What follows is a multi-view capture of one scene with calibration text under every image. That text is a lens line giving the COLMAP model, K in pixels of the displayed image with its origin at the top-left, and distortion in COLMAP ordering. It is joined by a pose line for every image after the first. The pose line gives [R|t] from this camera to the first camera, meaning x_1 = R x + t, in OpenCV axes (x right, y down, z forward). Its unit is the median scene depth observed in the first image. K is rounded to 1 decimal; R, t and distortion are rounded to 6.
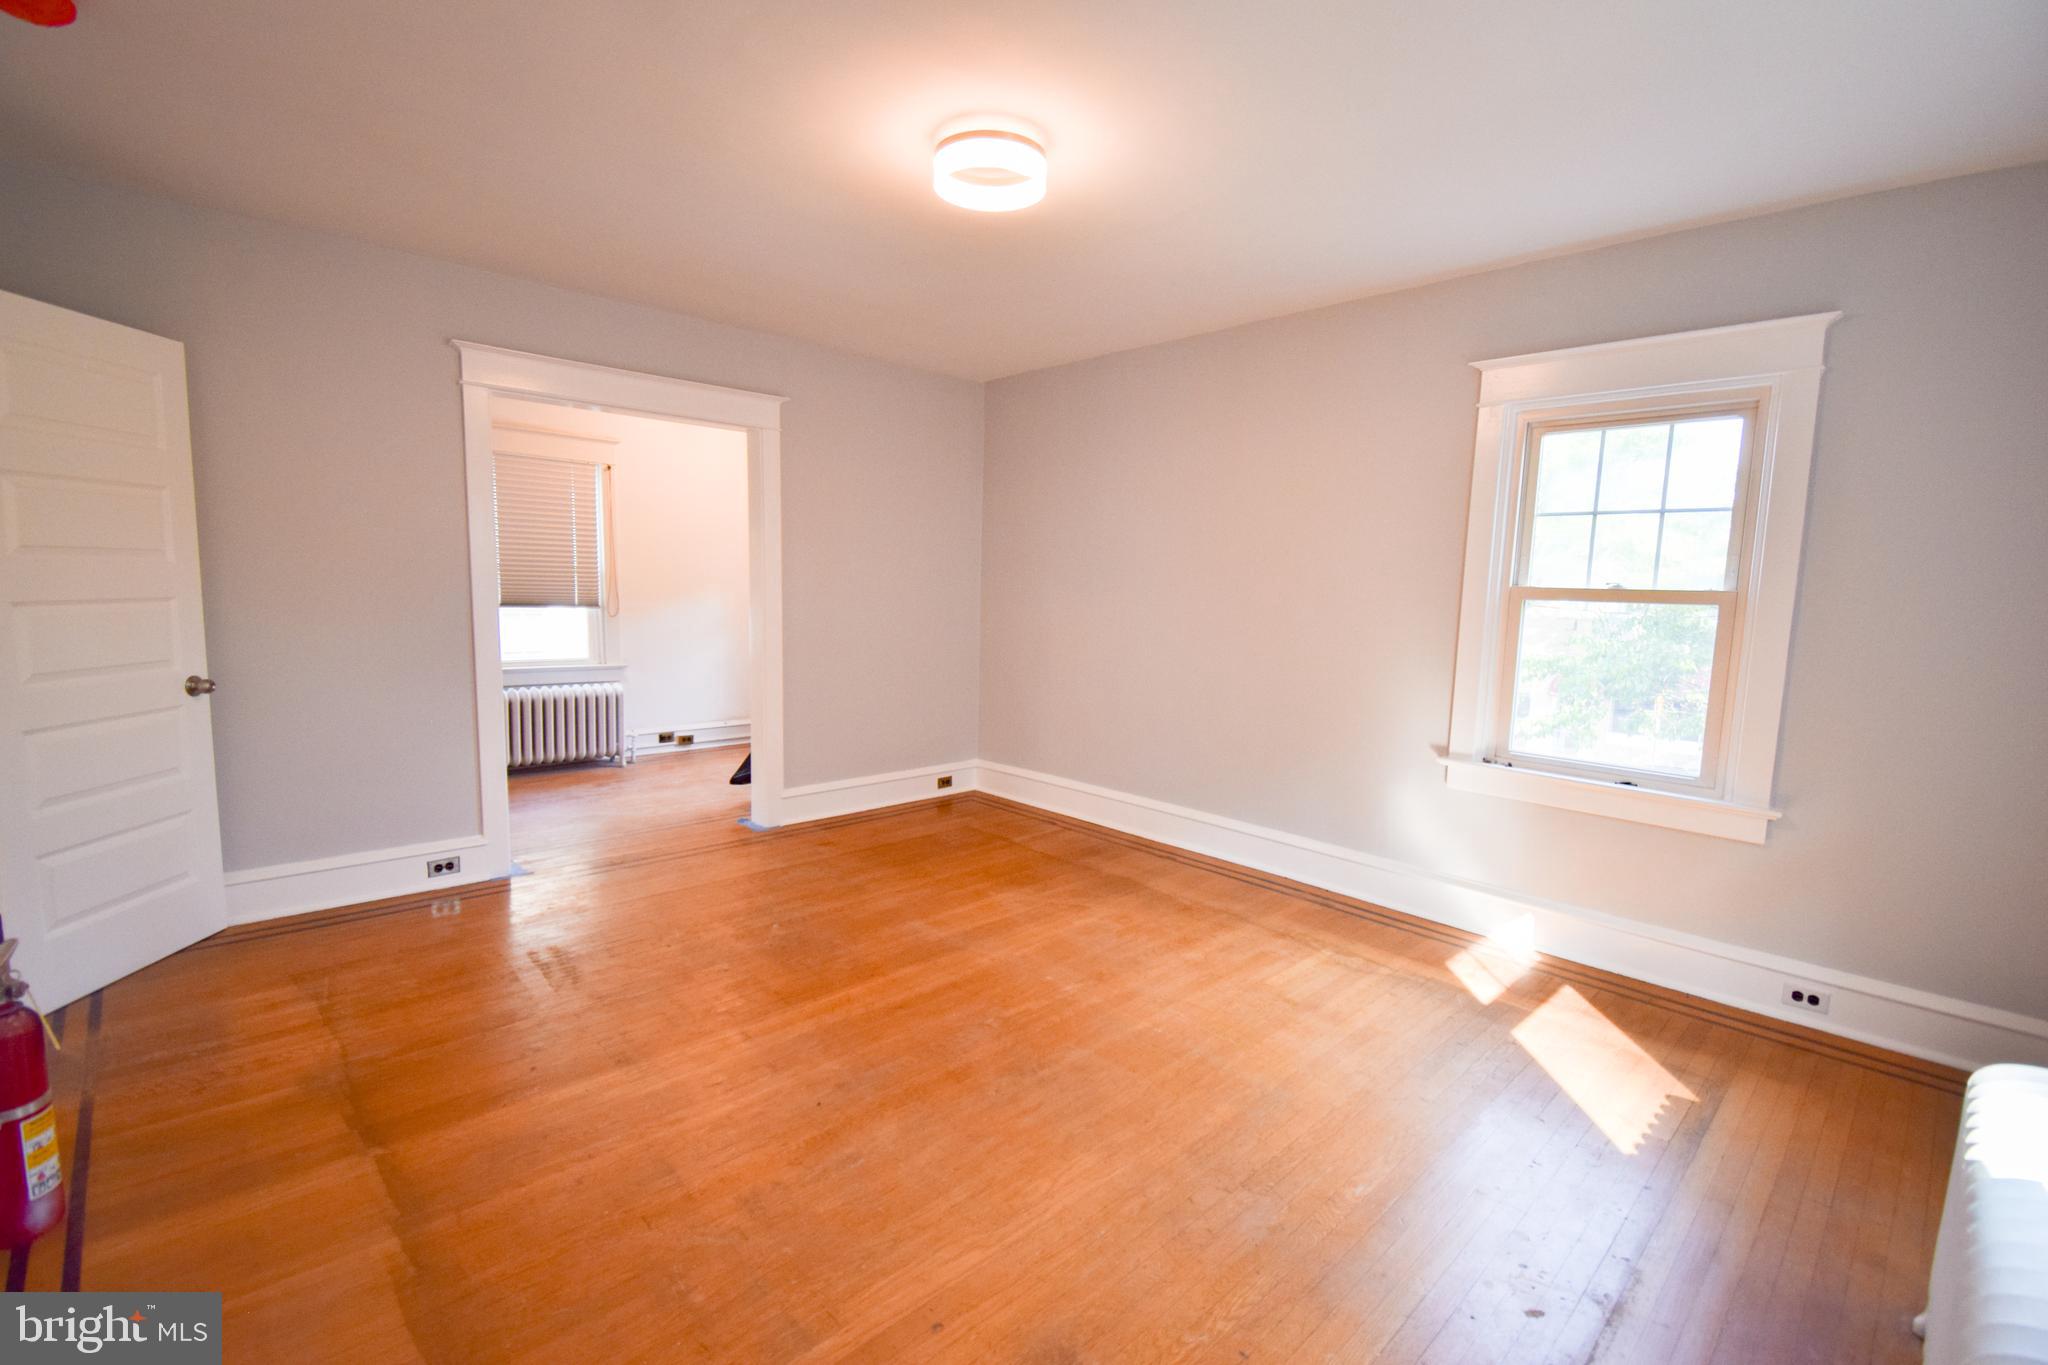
lens RADIAL K [[932.7, 0, 1024.0], [0, 932.7, 682.5], [0, 0, 1]] dist [0.030646, -0.024741]
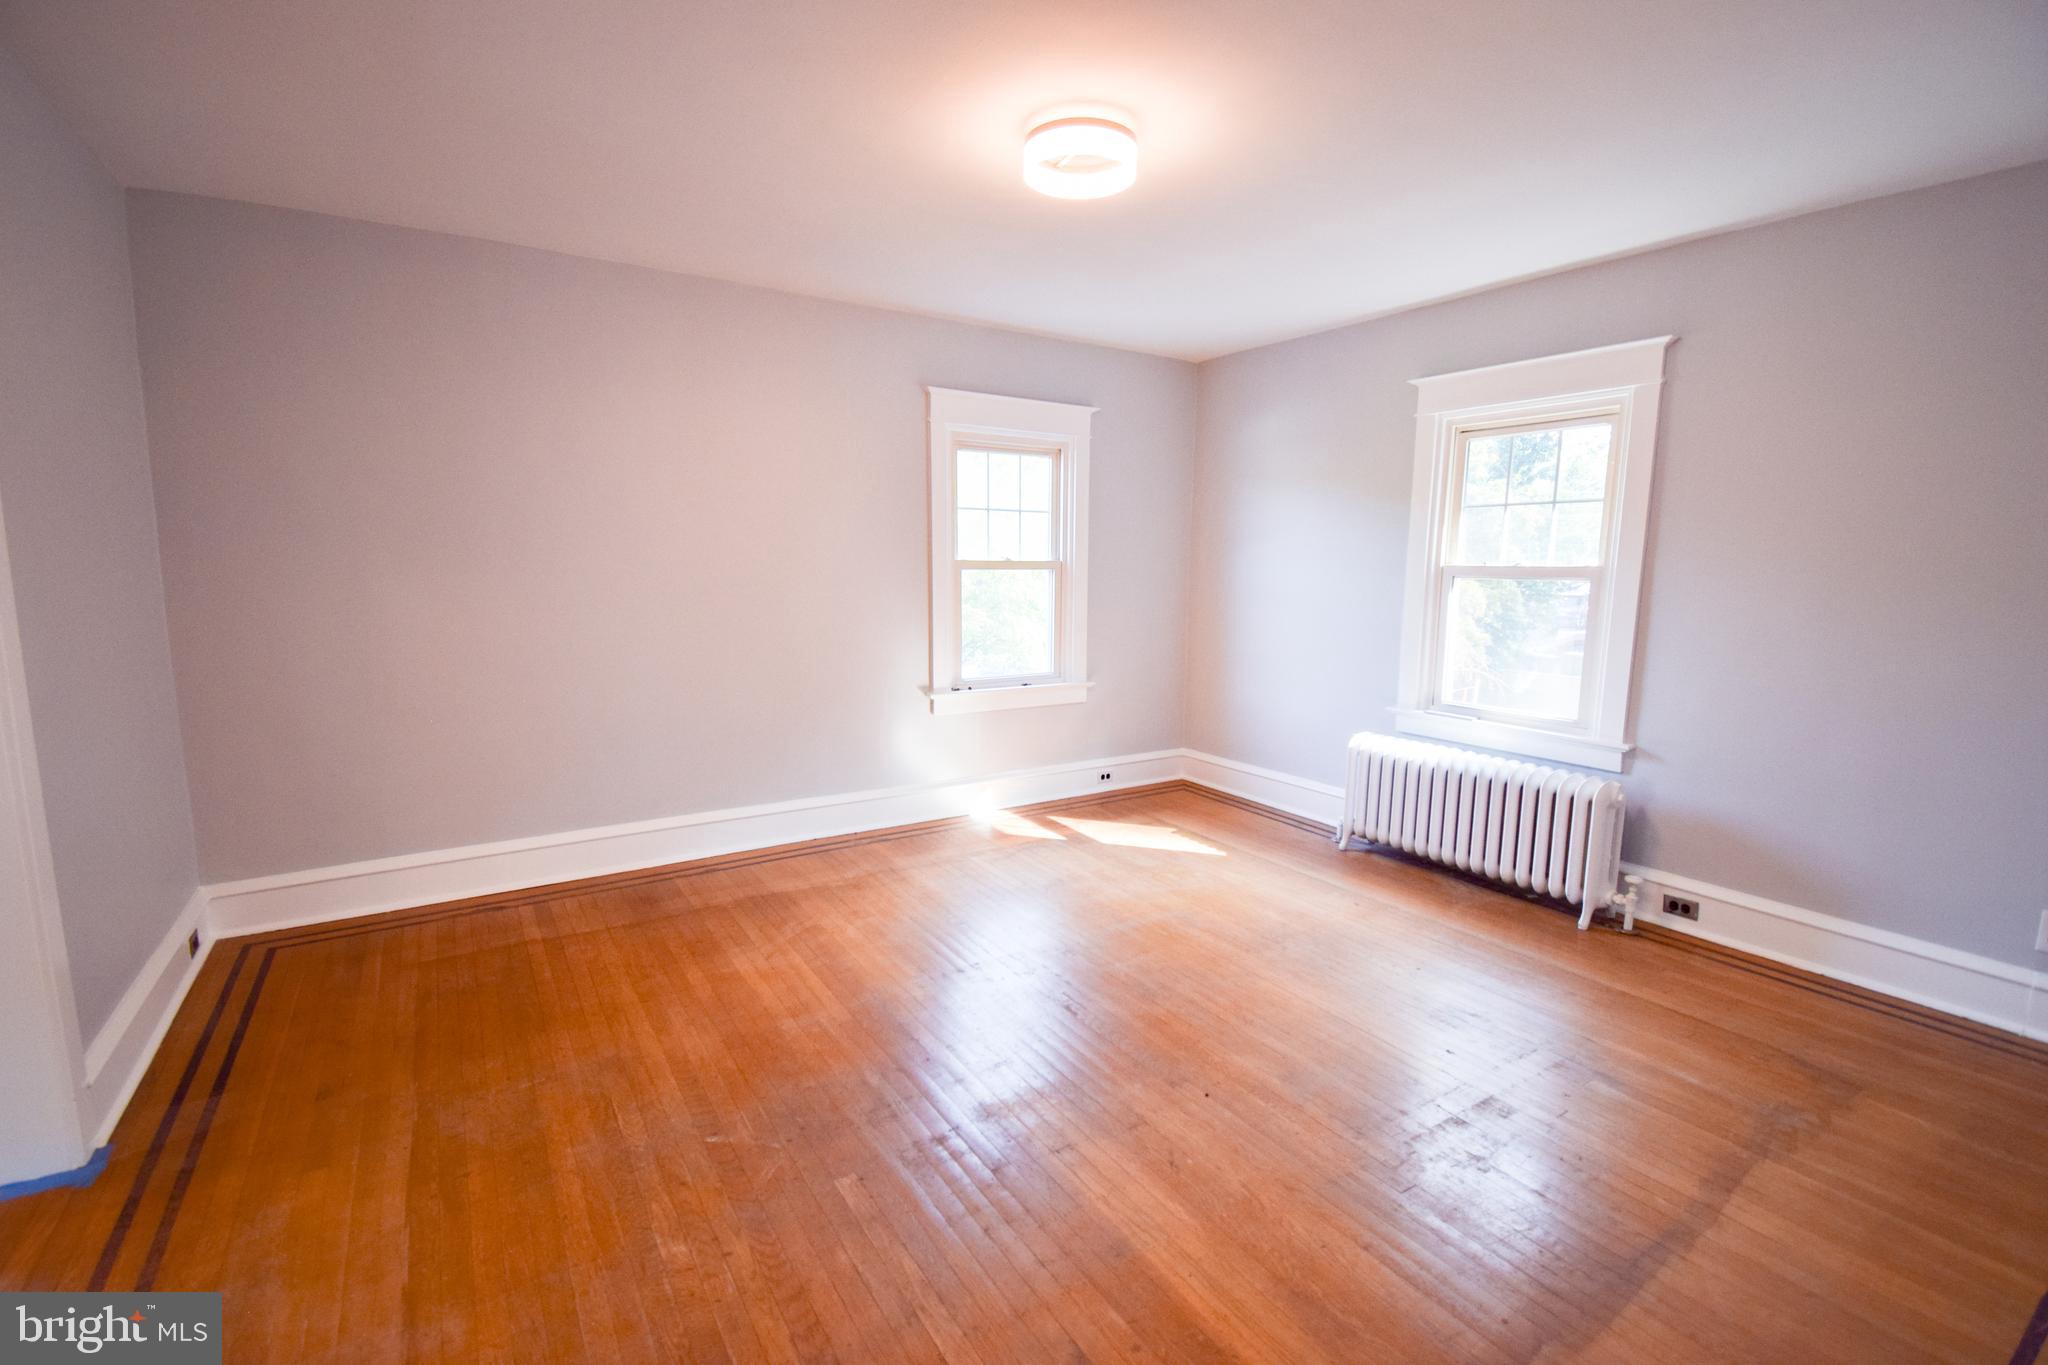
lens RADIAL K [[932.7, 0, 1024.0], [0, 932.7, 682.5], [0, 0, 1]] dist [0.030646, -0.024741]
pose [[0.165146, -0.163885, 0.972558, -0.792923], [0.101202, 0.983708, 0.148579, -0.115823], [-0.981063, 0.073888, 0.179041, 0.652105]]
